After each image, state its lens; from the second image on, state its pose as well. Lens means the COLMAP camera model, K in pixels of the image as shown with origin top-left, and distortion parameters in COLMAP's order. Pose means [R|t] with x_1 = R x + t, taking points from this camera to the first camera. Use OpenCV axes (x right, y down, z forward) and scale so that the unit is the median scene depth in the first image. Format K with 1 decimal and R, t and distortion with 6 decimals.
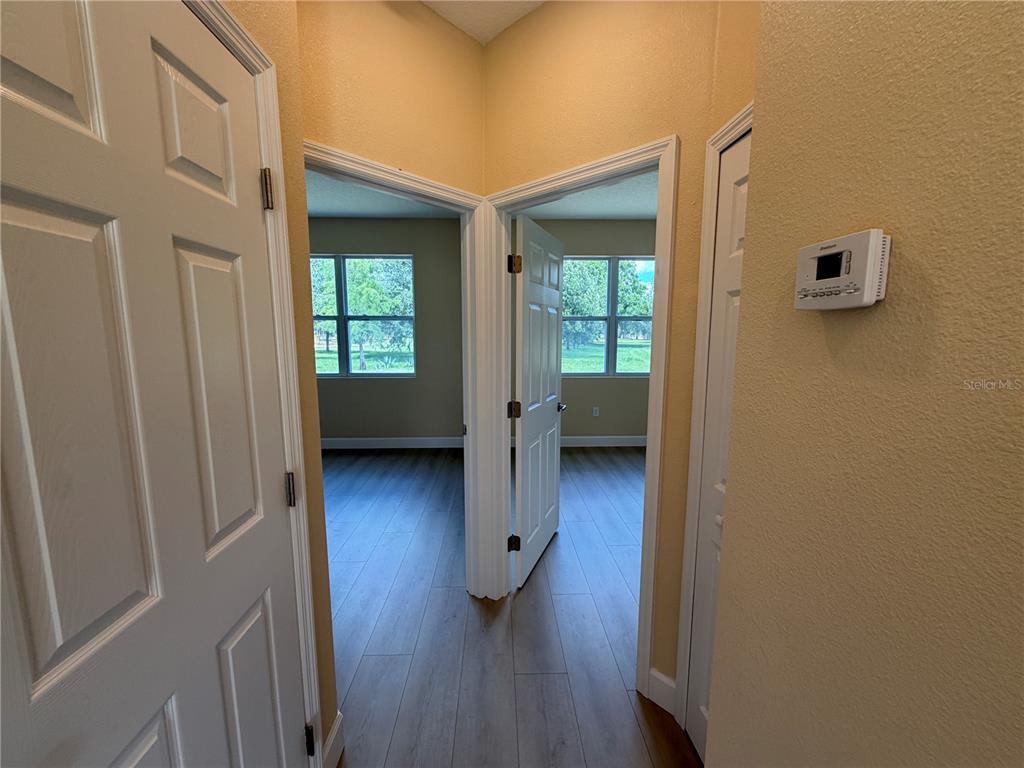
lens RADIAL K [[408.4, 0, 508.4], [0, 408.4, 383.6], [0, 0, 1]] dist [-0.000424, -0.000076]
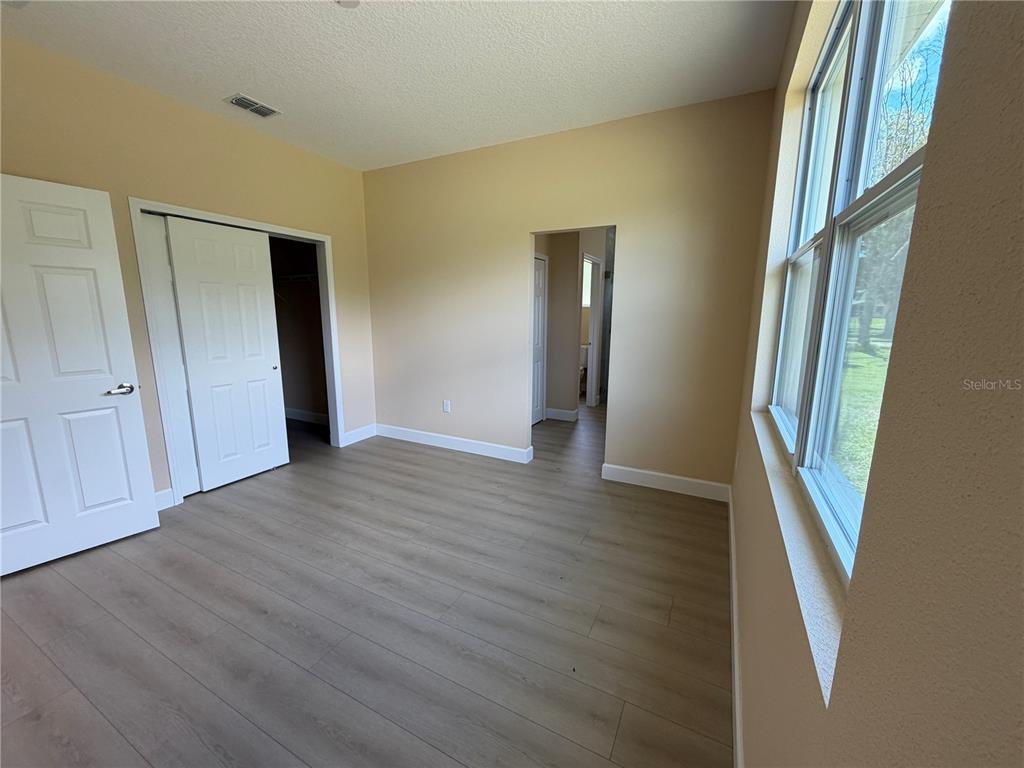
lens RADIAL K [[408.4, 0, 508.4], [0, 408.4, 383.6], [0, 0, 1]] dist [-0.000424, -0.000076]
pose [[-0.484984, 0.148638, -0.861799, -0.108721], [-0.116588, 0.965664, 0.232163, -0.109516], [0.866716, 0.213071, -0.451003, 0.961244]]
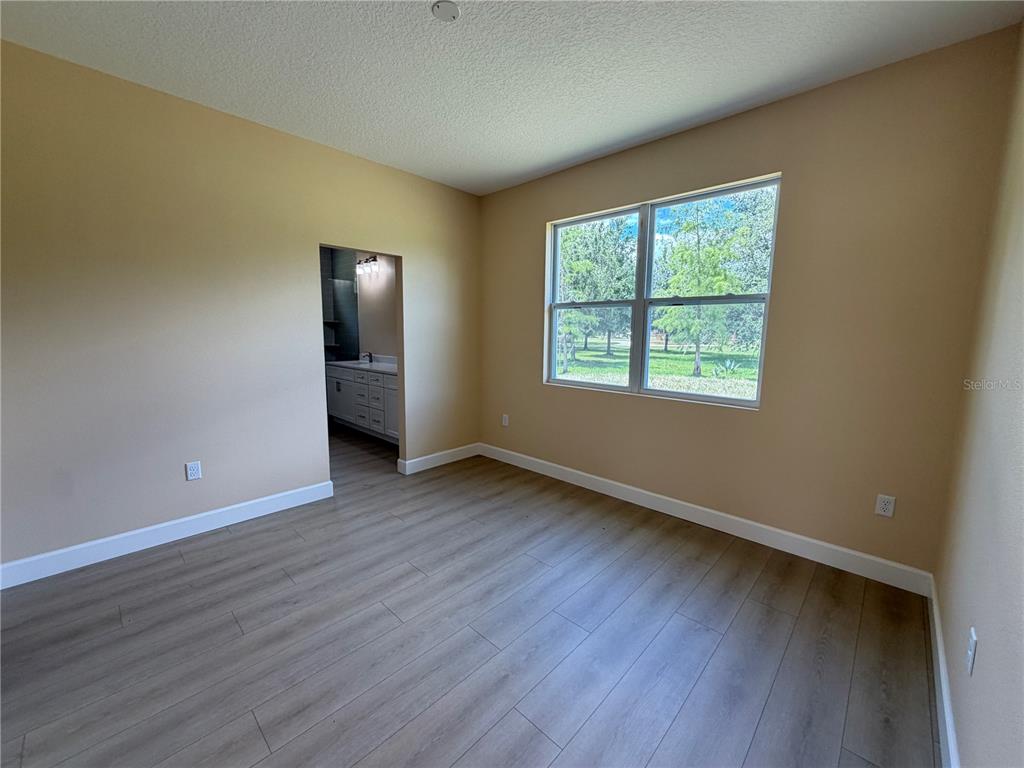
lens RADIAL K [[408.4, 0, 508.4], [0, 408.4, 383.6], [0, 0, 1]] dist [-0.000424, -0.000076]
pose [[0.701100, 0.098497, -0.706227, -0.083275], [-0.098094, 0.994320, 0.041295, -0.038572], [0.706283, 0.040325, 0.706780, 0.395717]]
